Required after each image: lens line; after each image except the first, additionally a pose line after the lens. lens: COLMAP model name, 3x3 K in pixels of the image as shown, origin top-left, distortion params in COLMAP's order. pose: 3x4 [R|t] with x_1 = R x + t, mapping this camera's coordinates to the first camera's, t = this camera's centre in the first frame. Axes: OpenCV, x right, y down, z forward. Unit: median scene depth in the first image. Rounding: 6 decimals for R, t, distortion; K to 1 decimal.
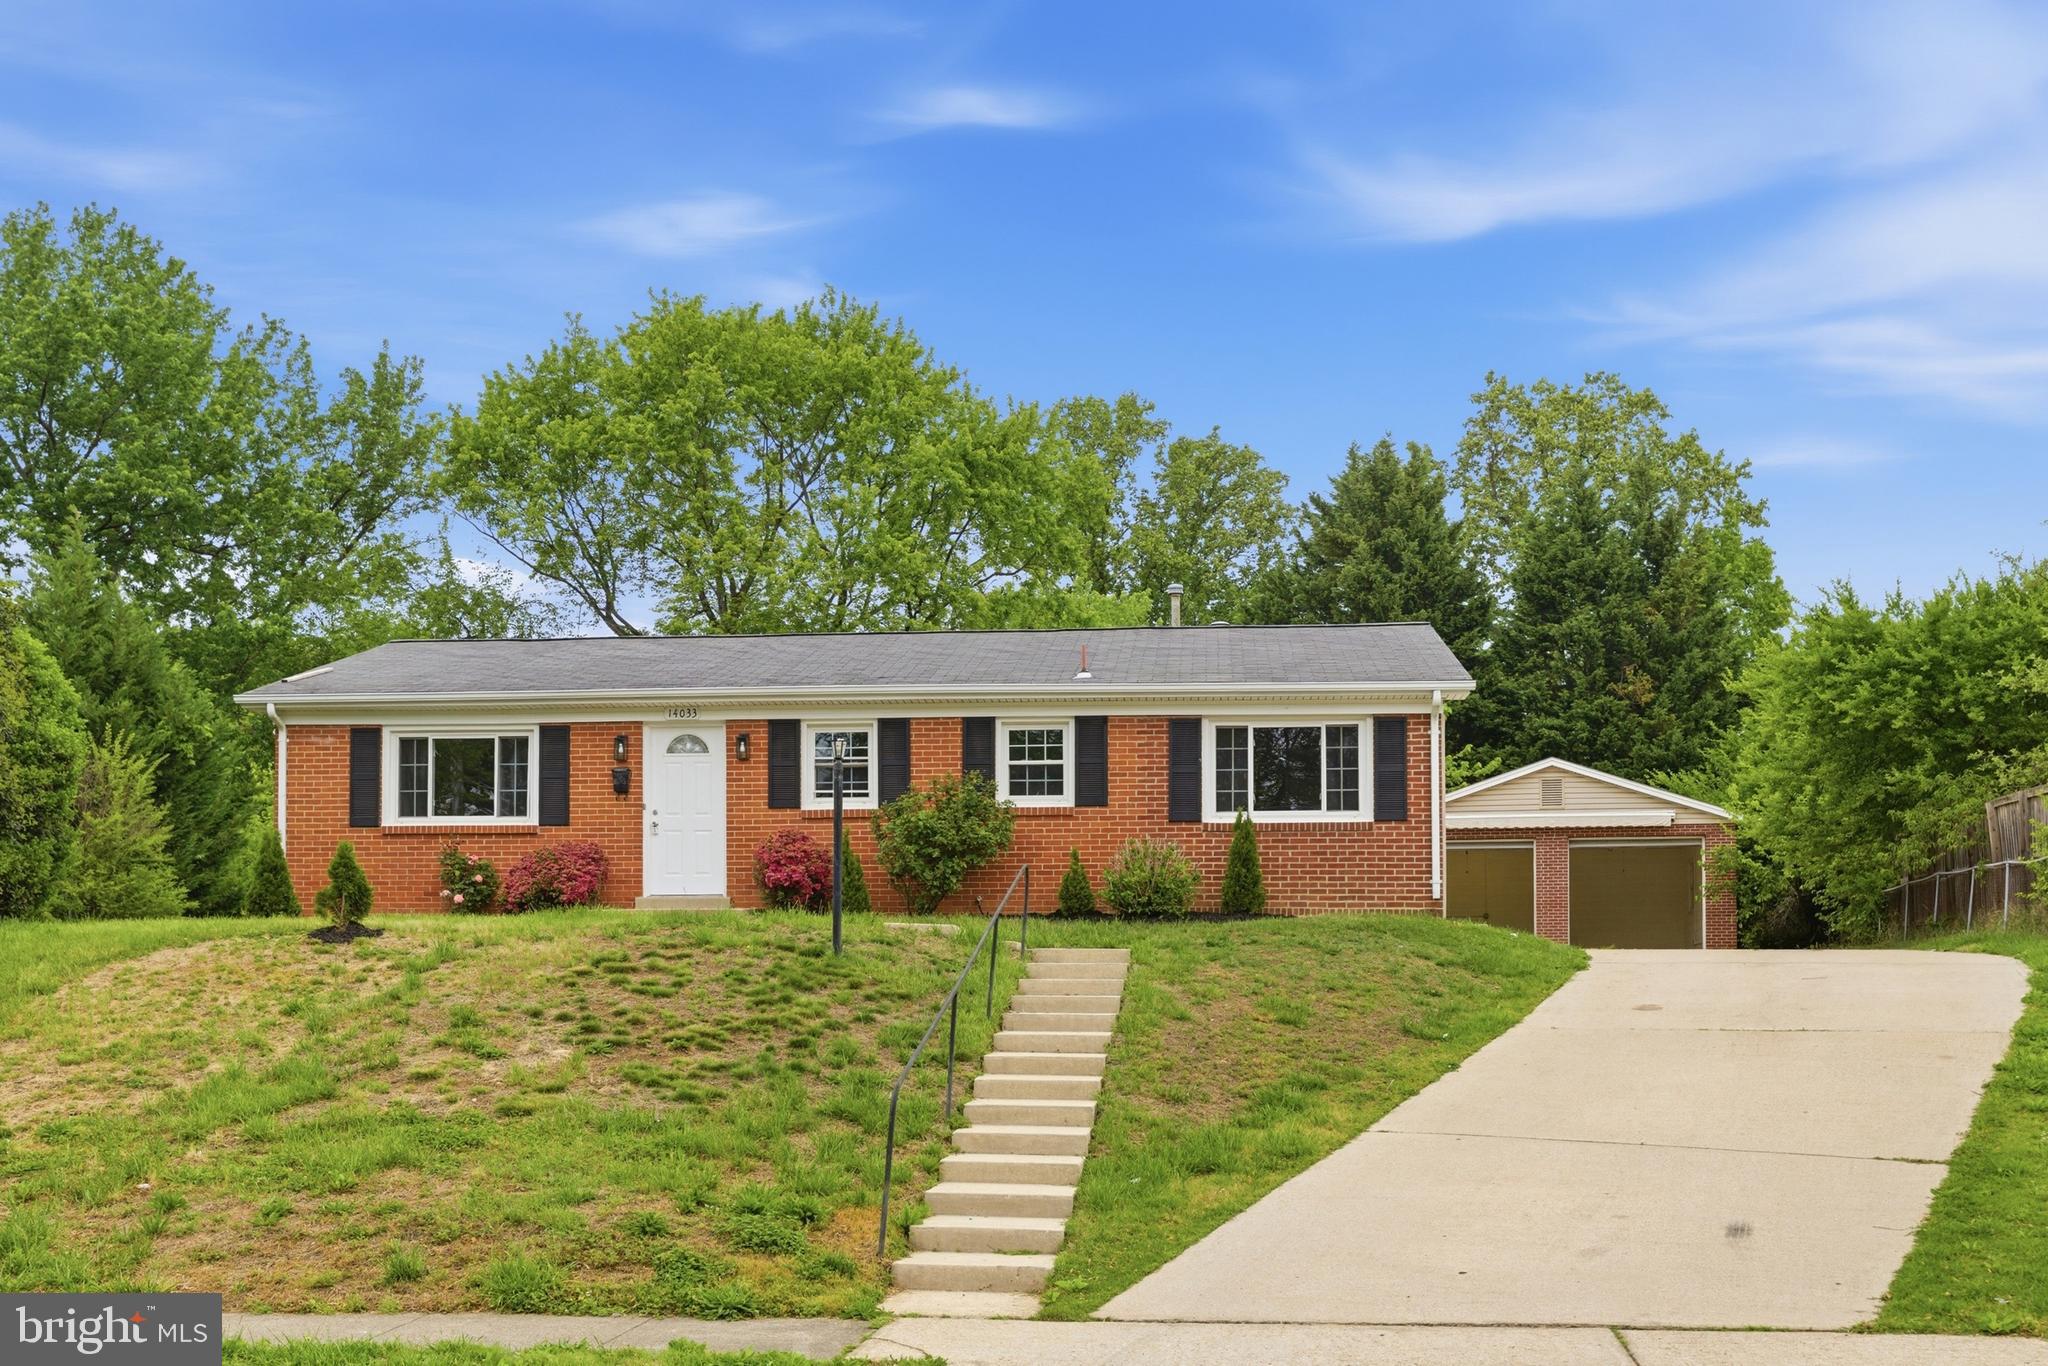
lens RADIAL K [[1985.0, 0, 1015.4], [0, 1985.0, 961.0], [0, 0, 1]] dist [-0.010492, 0.001984]
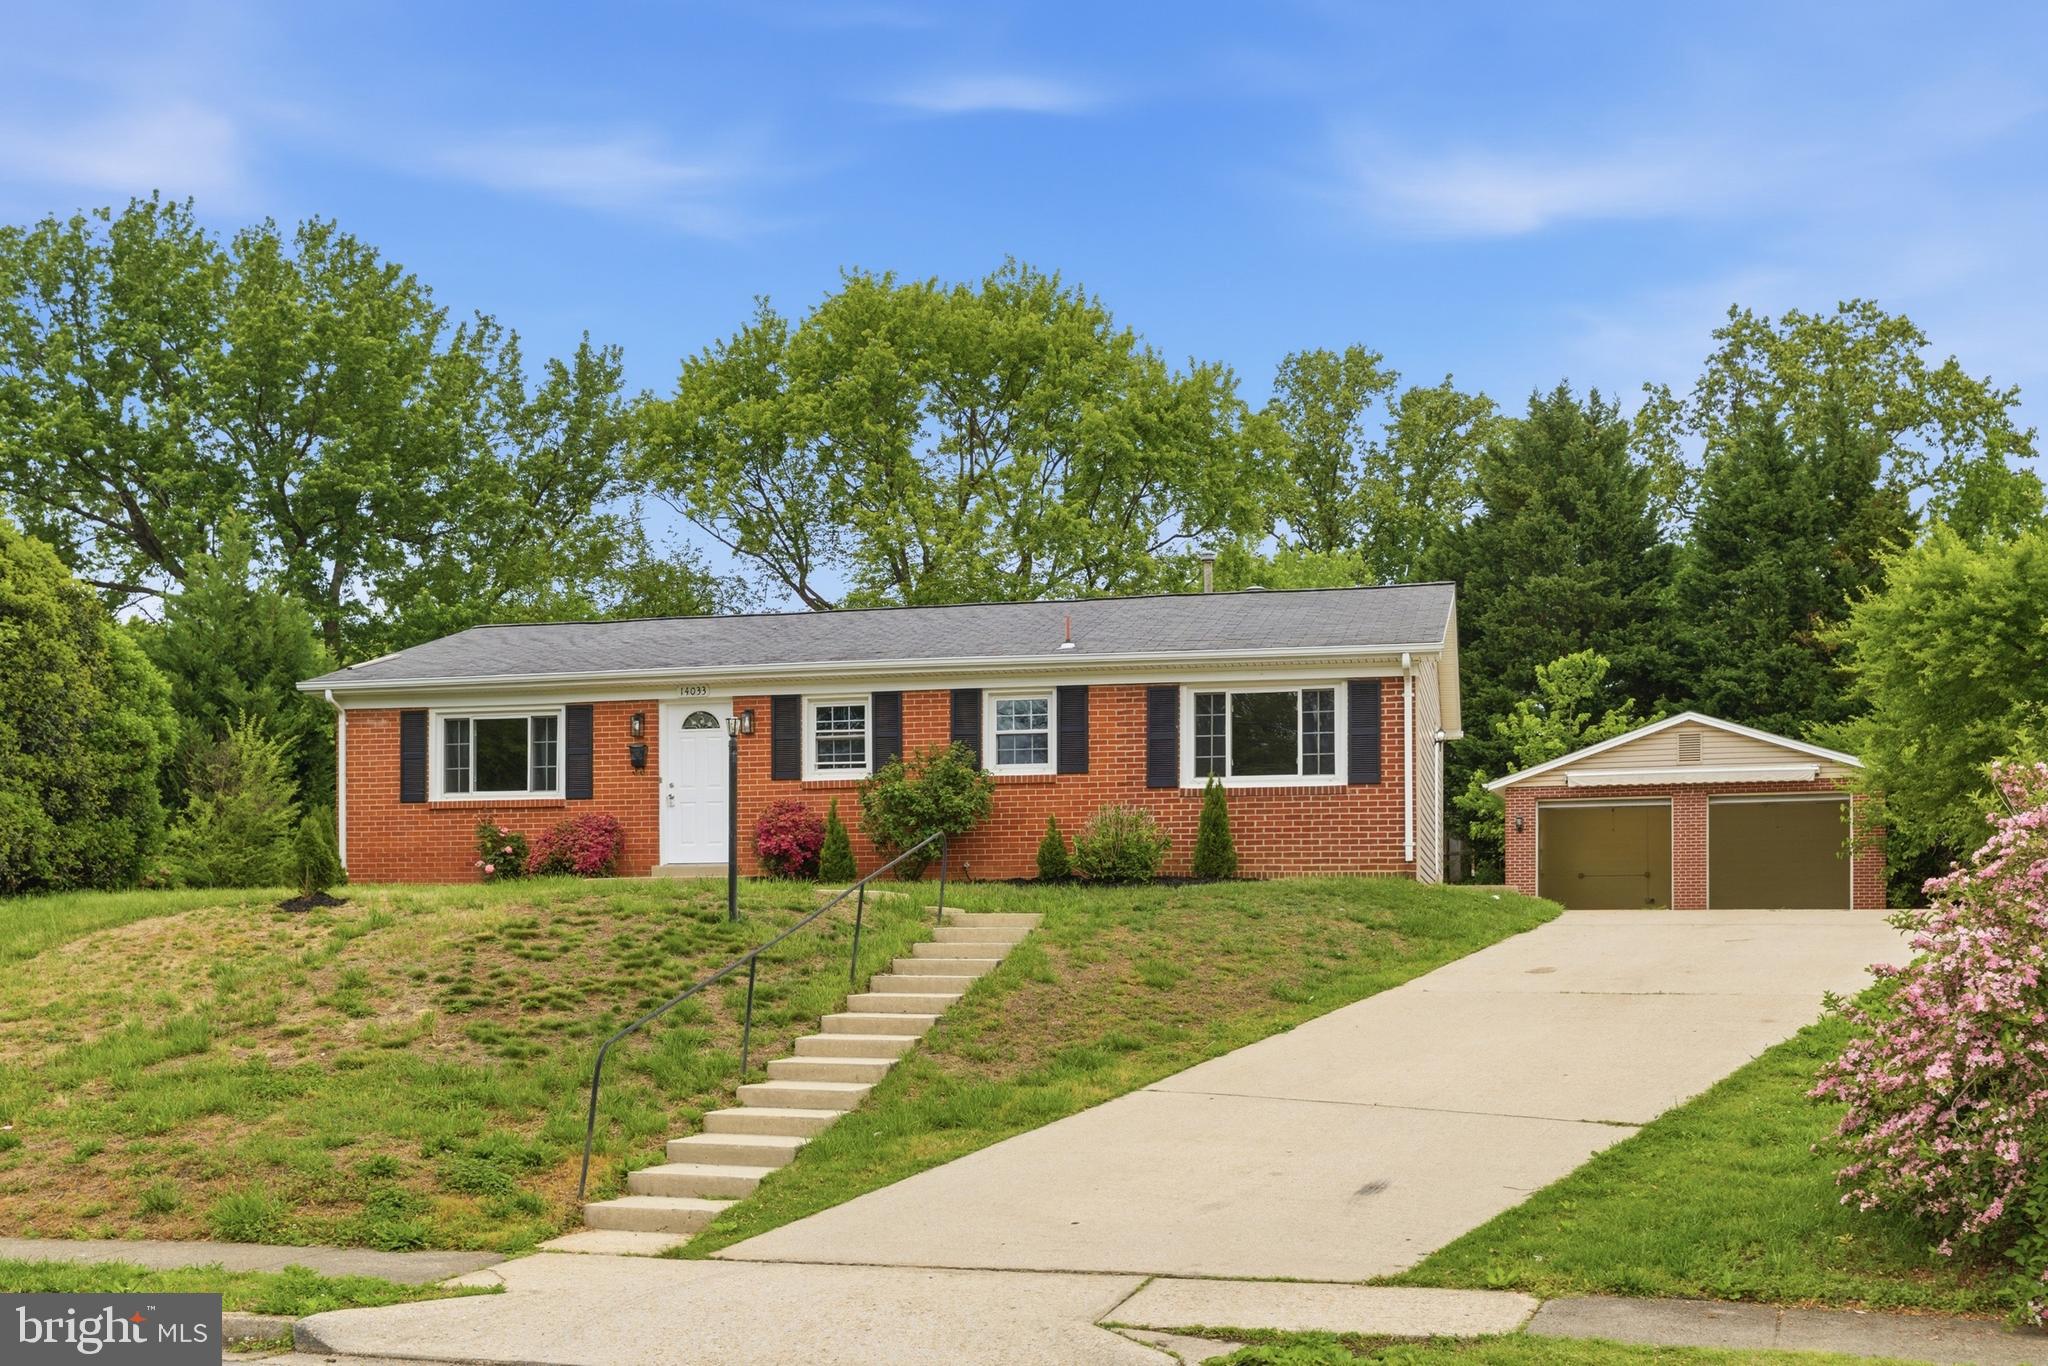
lens RADIAL K [[1985.0, 0, 1015.4], [0, 1985.0, 961.0], [0, 0, 1]] dist [-0.010492, 0.001984]
pose [[0.989006, -0.000804, -0.147872, 0.113053], [0.003766, 0.999798, 0.019751, -0.001059], [0.147826, -0.020091, 0.988809, -0.015176]]
